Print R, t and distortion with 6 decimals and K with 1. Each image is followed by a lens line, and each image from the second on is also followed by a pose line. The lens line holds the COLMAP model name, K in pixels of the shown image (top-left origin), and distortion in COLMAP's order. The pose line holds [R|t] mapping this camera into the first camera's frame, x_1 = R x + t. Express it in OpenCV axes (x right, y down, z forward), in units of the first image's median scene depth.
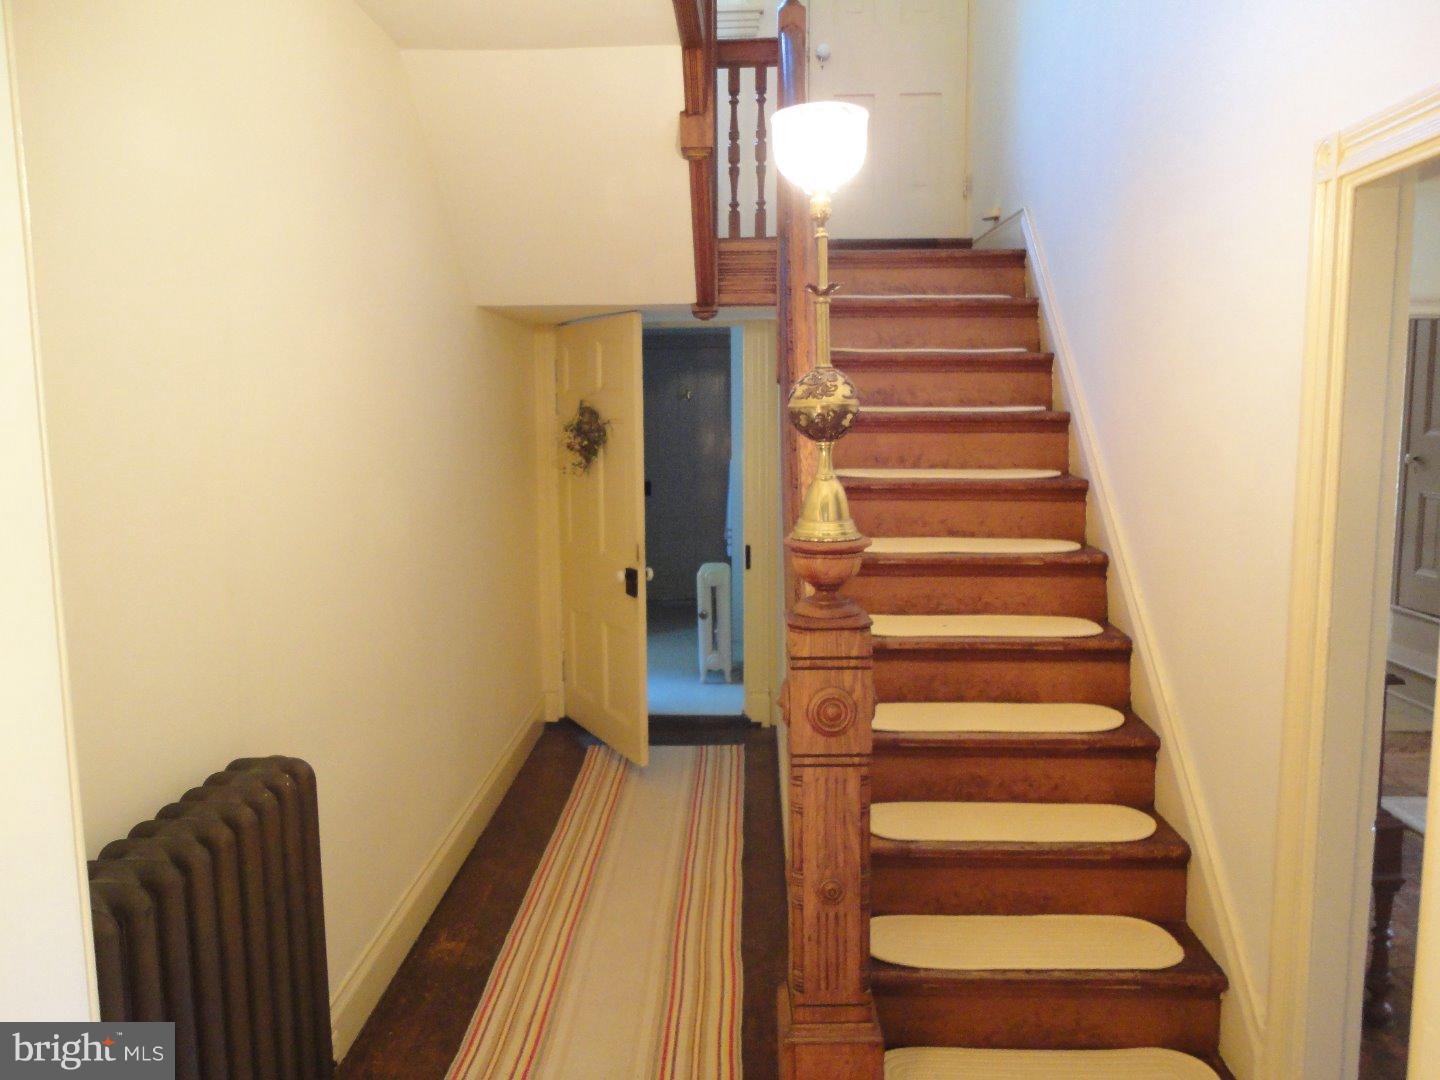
lens RADIAL K [[1062.0, 0, 718.7], [0, 1062.0, 539.6], [0, 0, 1]] dist [-0.008884, 0.005573]
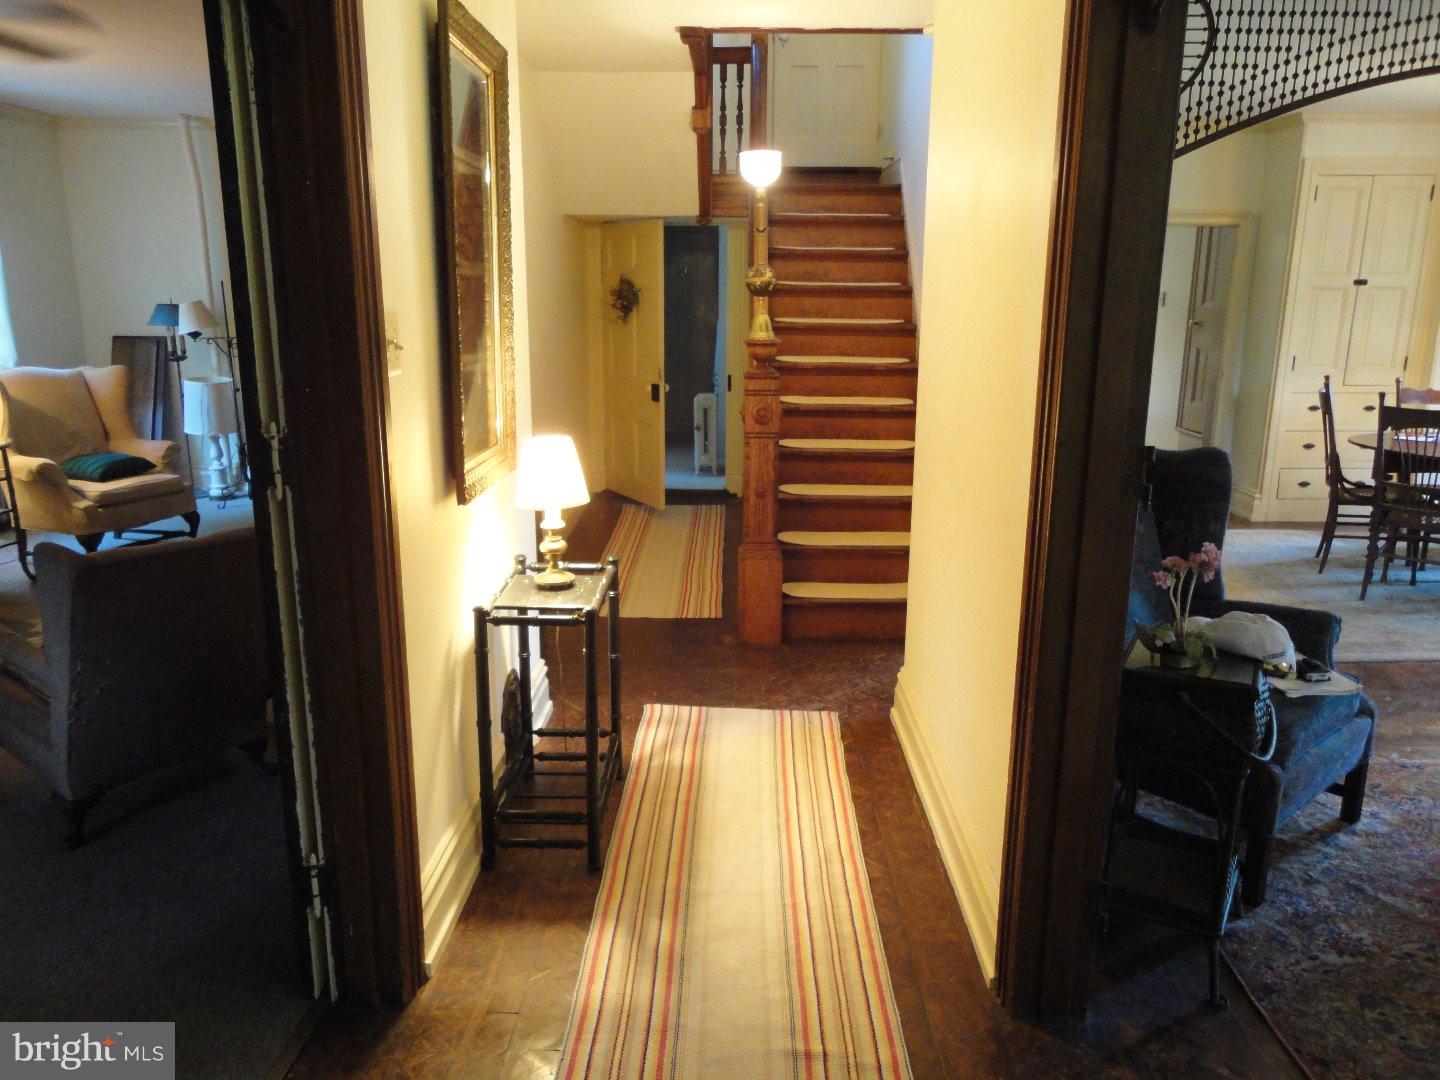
lens RADIAL K [[1062.0, 0, 723.7], [0, 1062.0, 537.2], [0, 0, 1]] dist [-0.008884, 0.005573]
pose [[0.999741, 0.008796, 0.020973, -0.012755], [-0.011102, 0.993590, 0.112497, 0.083539], [-0.019849, -0.112701, 0.993431, -0.669624]]
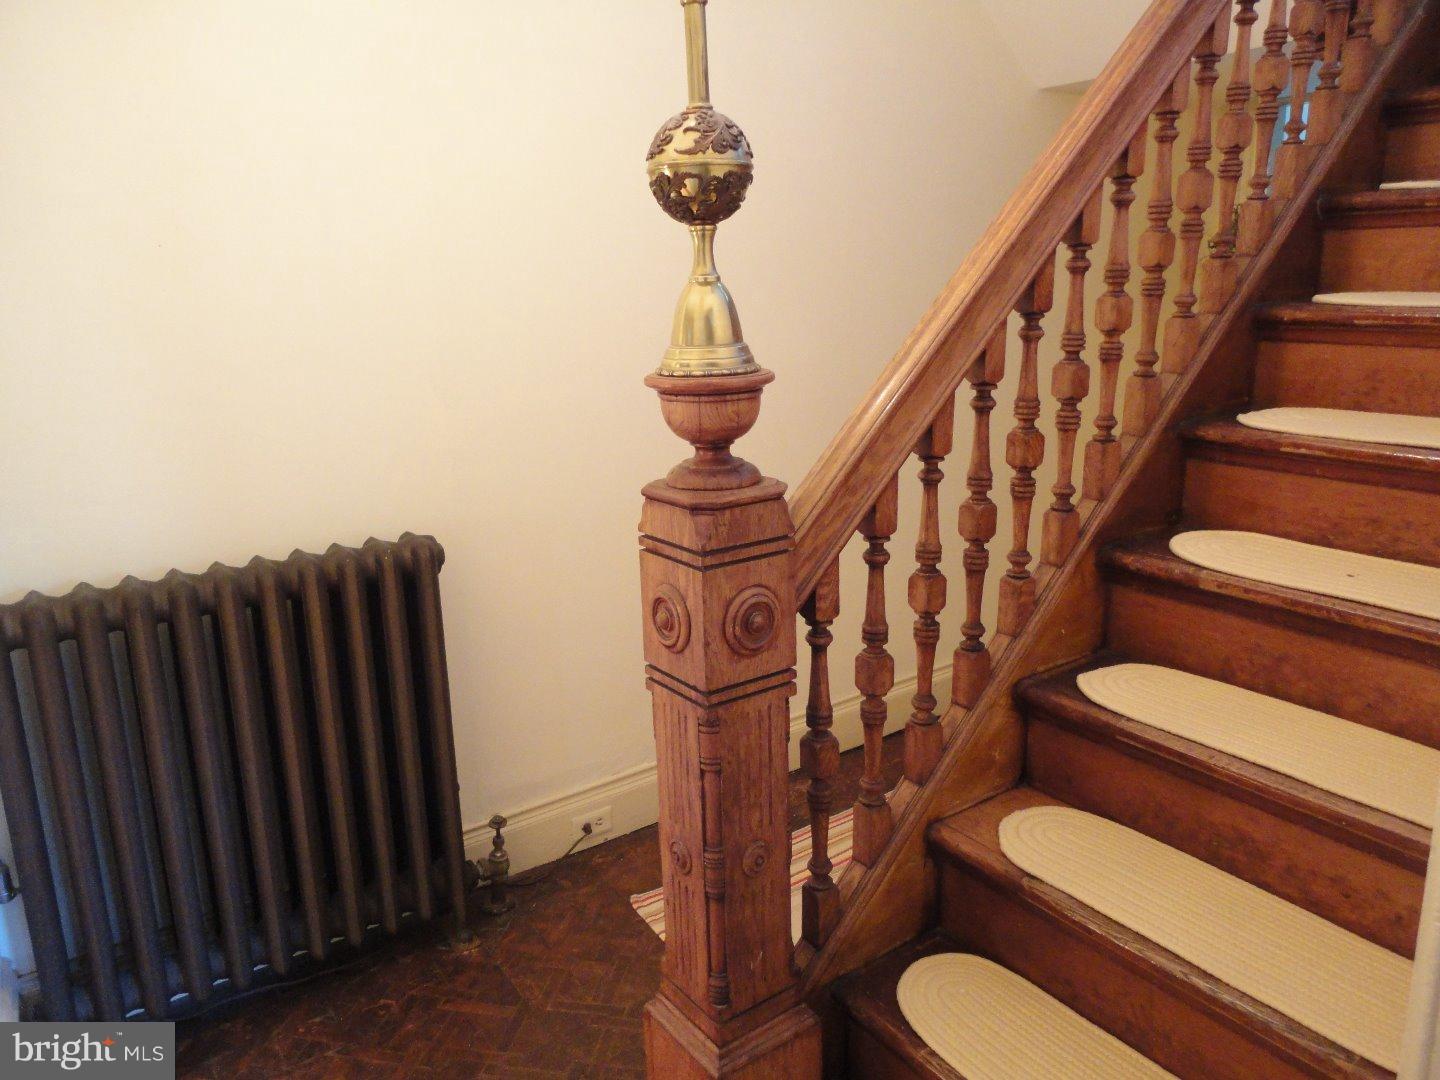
lens RADIAL K [[1062.0, 0, 717.8], [0, 1062.0, 541.0], [0, 0, 1]] dist [-0.008884, 0.005573]
pose [[0.585475, 0.196944, -0.786404, 0.330443], [-0.075164, 0.979052, 0.189231, -0.012238], [0.807198, -0.051681, 0.588014, 0.299915]]
